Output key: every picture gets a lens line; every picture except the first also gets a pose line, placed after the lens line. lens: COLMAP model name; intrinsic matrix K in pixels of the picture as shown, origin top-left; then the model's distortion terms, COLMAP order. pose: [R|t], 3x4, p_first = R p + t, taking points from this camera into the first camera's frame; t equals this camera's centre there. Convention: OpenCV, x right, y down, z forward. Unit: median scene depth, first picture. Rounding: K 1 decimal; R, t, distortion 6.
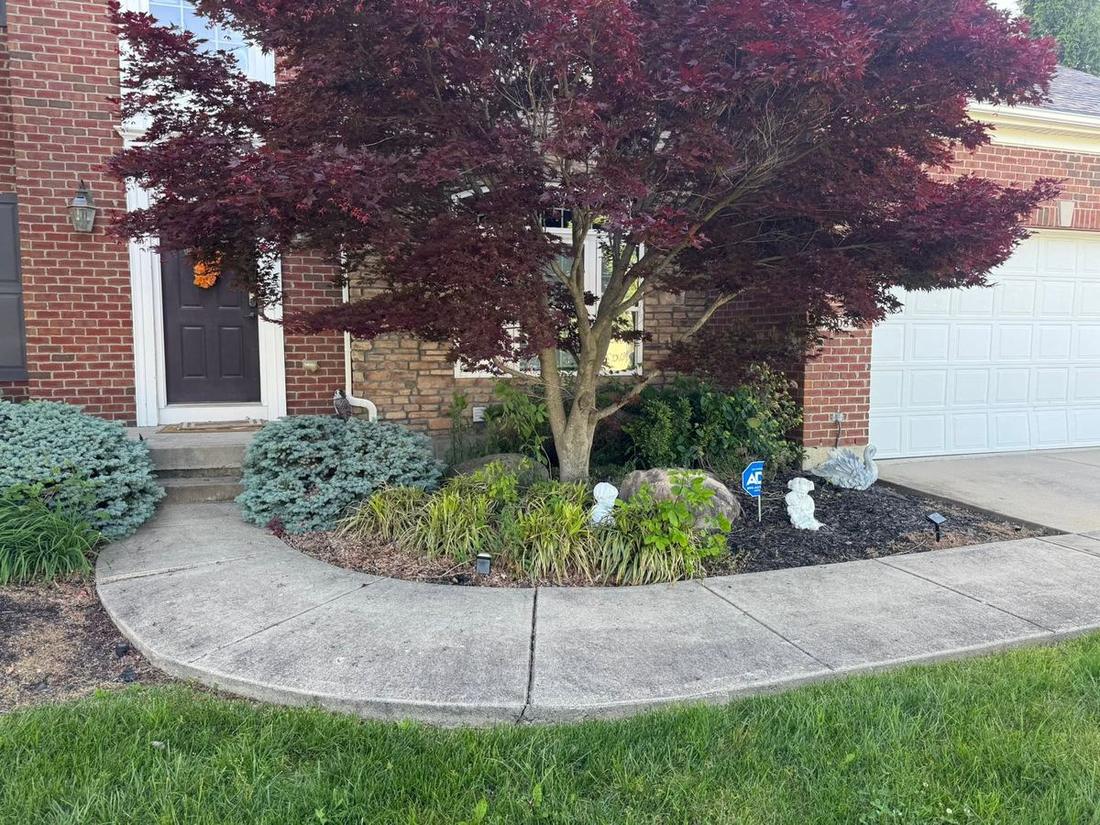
lens RADIAL K [[746.4, 0, 550.0], [0, 746.4, 412.5], [0, 0, 1]] dist [0.002446, -0.001923]
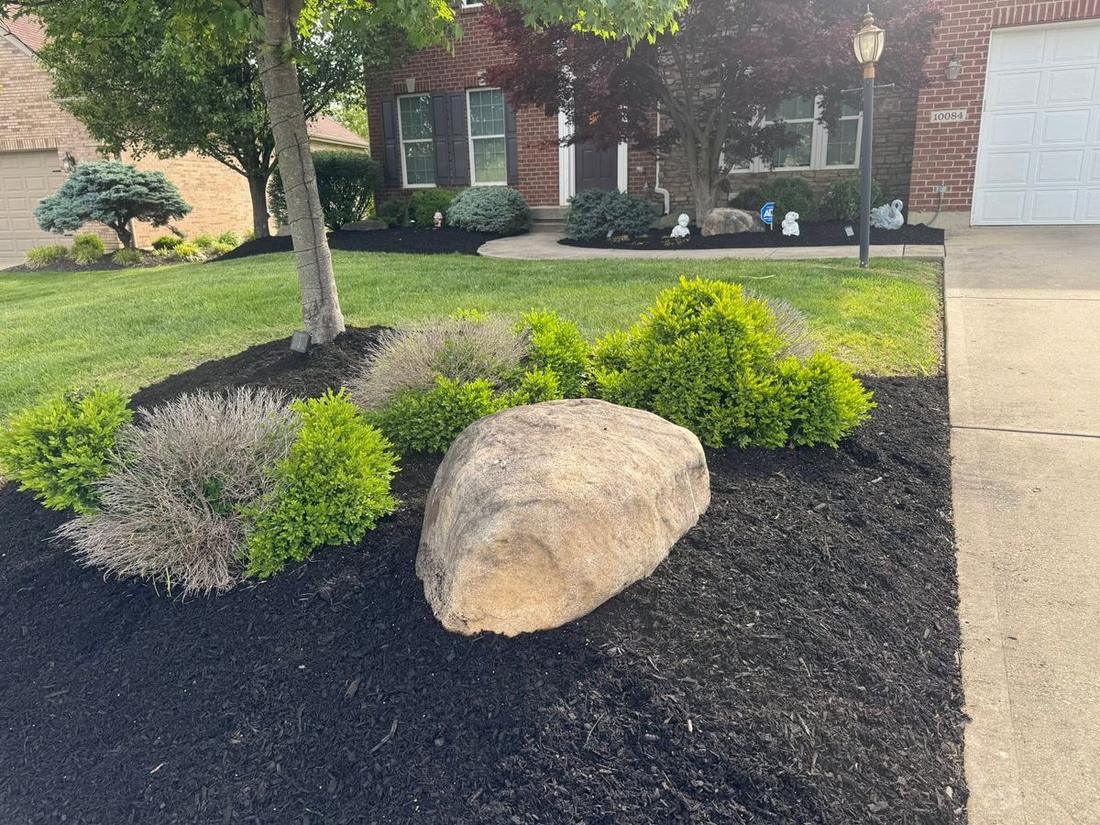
lens RADIAL K [[746.4, 0, 550.0], [0, 746.4, 412.5], [0, 0, 1]] dist [0.002446, -0.001923]
pose [[0.752360, 0.164107, -0.637984, 0.723340], [-0.031583, 0.976346, 0.213897, 0.124213], [0.657995, -0.140778, 0.739746, -0.492510]]
